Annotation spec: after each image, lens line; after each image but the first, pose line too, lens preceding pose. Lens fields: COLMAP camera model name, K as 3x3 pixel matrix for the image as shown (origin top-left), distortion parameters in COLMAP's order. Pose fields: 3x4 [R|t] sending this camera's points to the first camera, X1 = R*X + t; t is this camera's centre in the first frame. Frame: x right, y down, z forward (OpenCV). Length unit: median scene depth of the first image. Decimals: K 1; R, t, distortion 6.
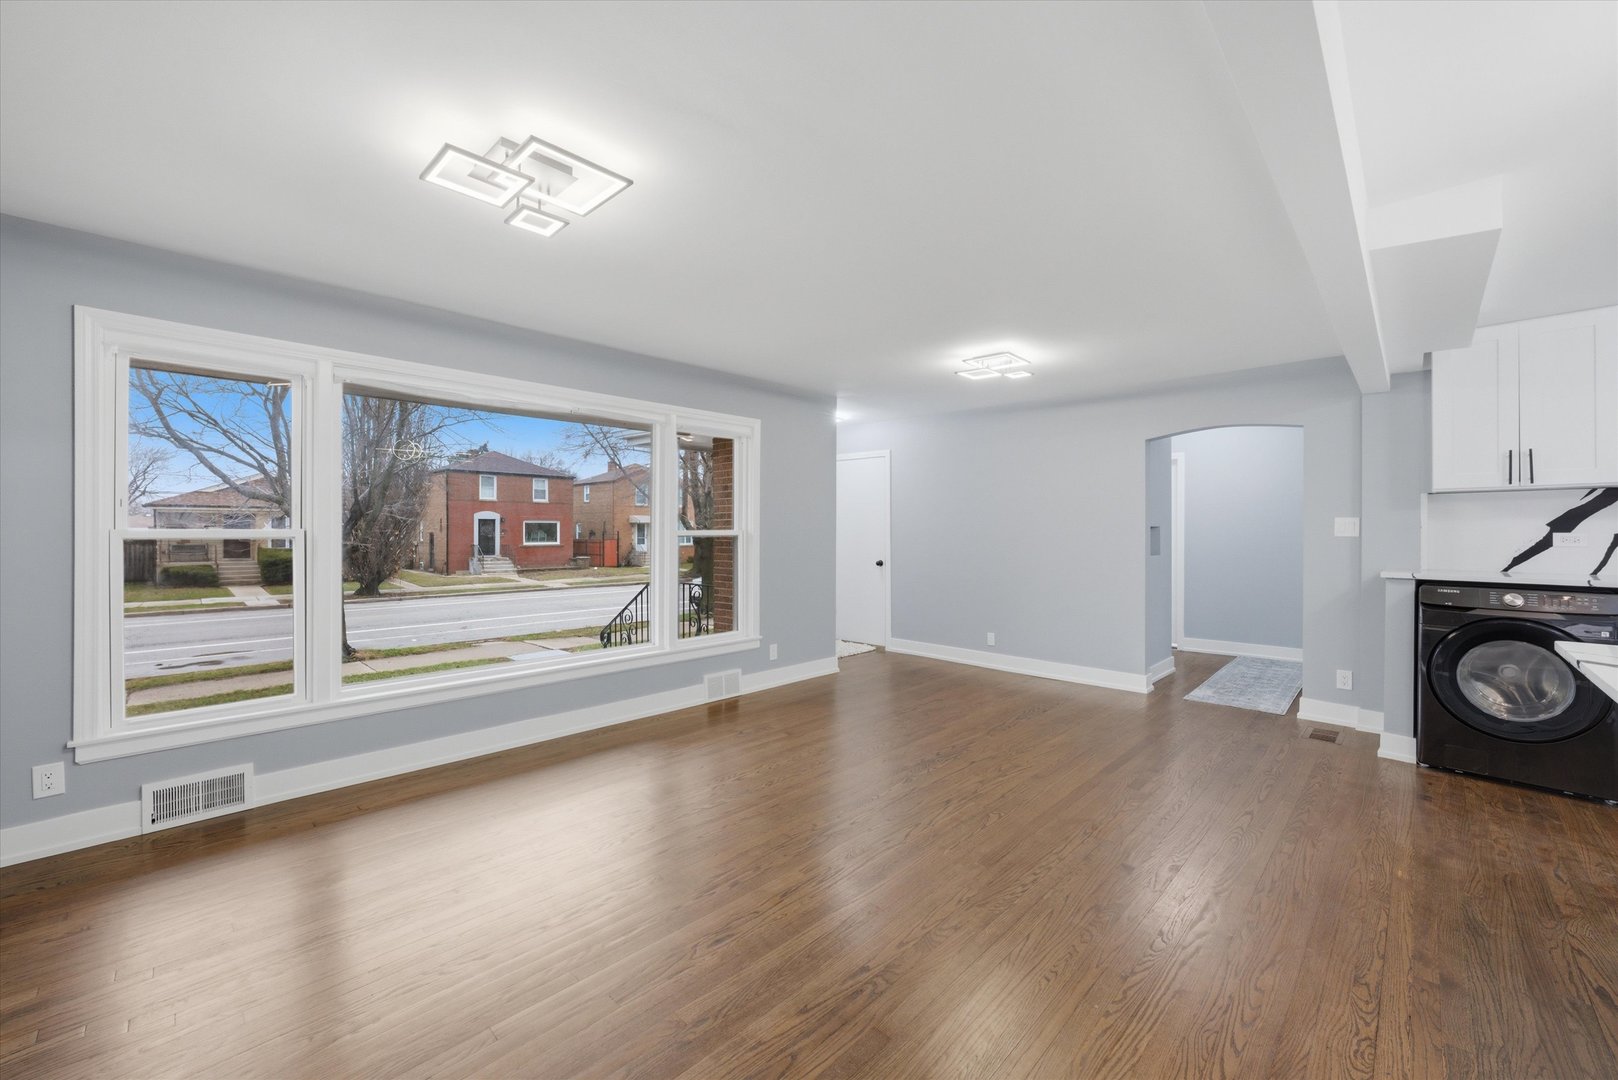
lens RADIAL K [[643.1, 0, 804.3], [0, 643.1, 535.6], [0, 0, 1]] dist [-0.016564, 0.005217]
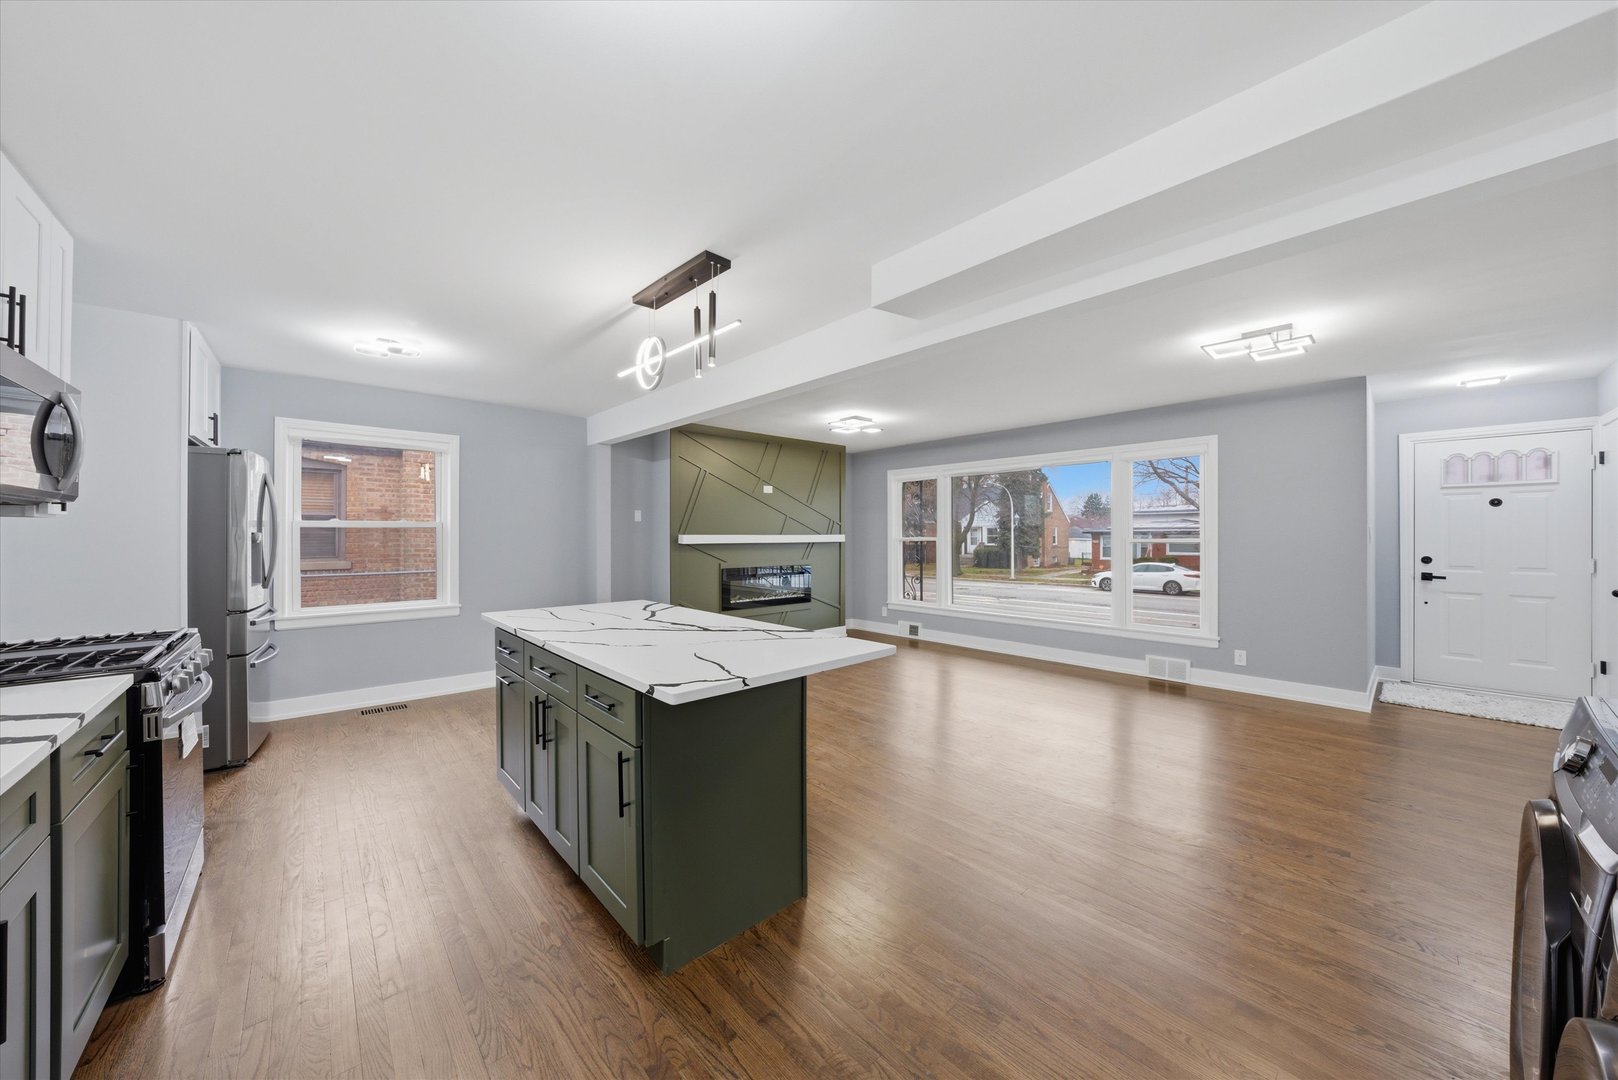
lens RADIAL K [[563.7, 0, 804.7], [0, 563.7, 534.4], [0, 0, 1]] dist [-0.027984, 0.006804]
pose [[-0.068881, -0.003705, -0.997618, 0.949569], [-0.004985, 0.999982, -0.003370, -0.008702], [0.997612, 0.004741, -0.068899, 0.400916]]
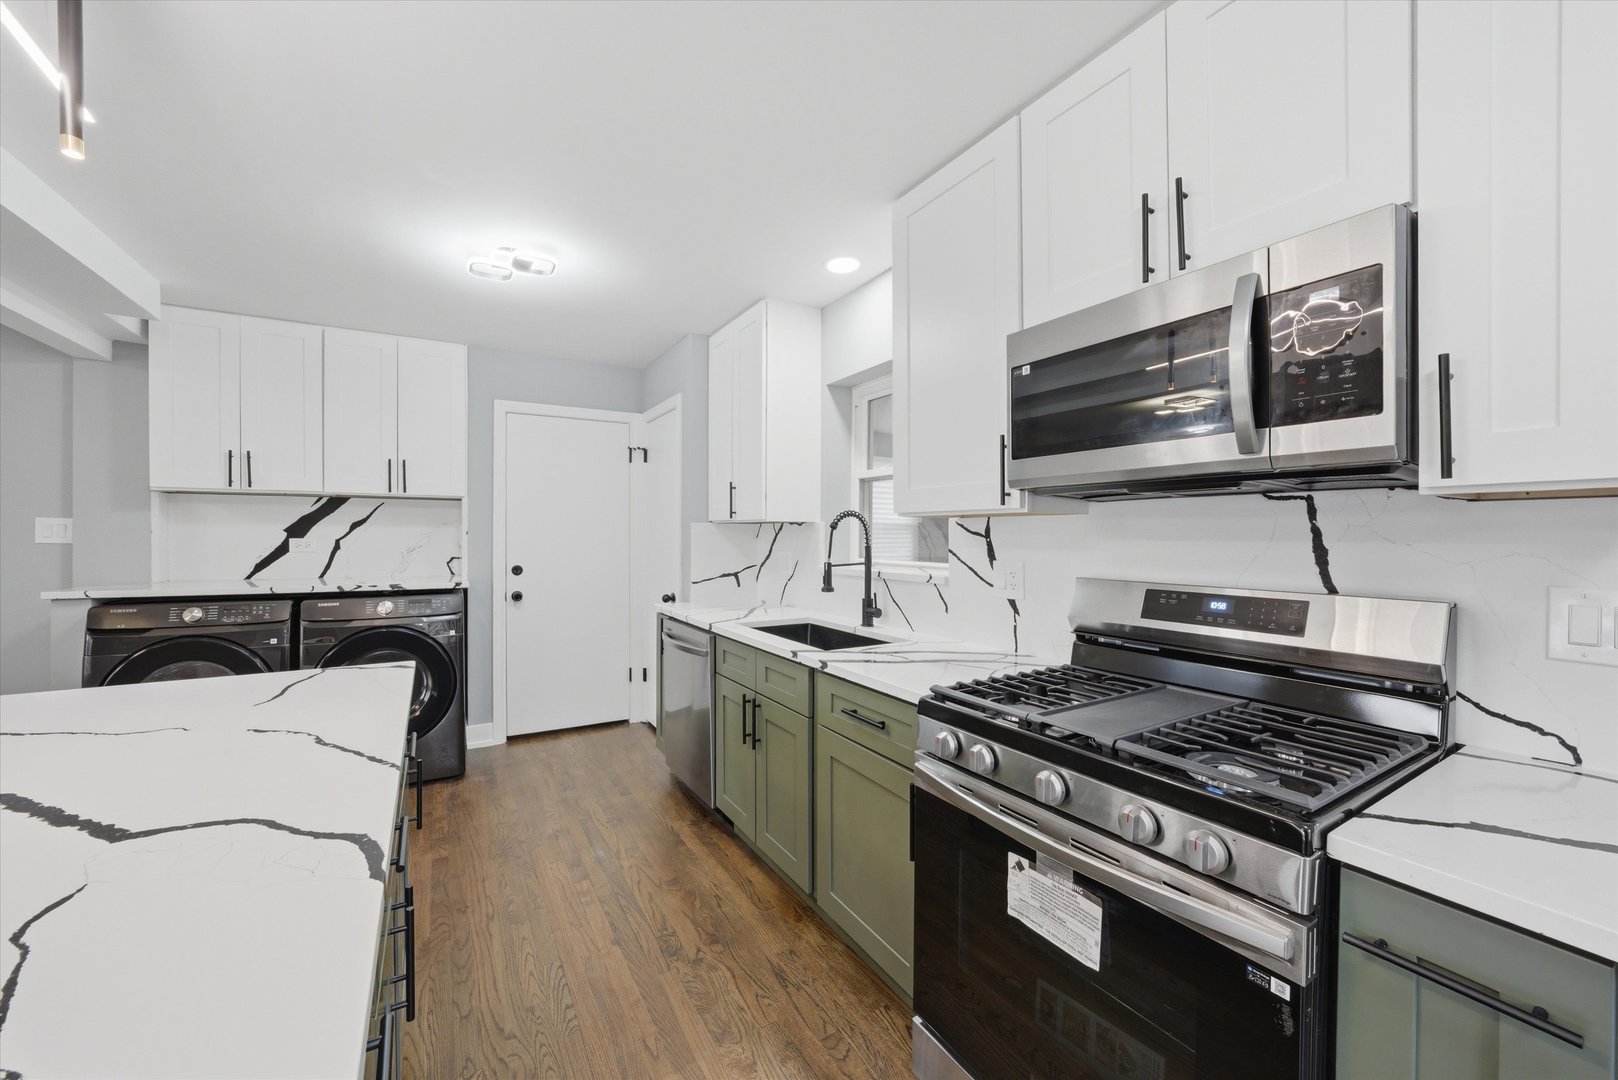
lens RADIAL K [[607.5, 0, 805.9], [0, 607.5, 536.9], [0, 0, 1]] dist [-0.021951, 0.006708]
pose [[0.254516, -0.002560, 0.967065, 0.342878], [0.000129, 0.999997, 0.002613, -0.006918], [-0.967069, -0.000540, 0.254515, -0.033288]]
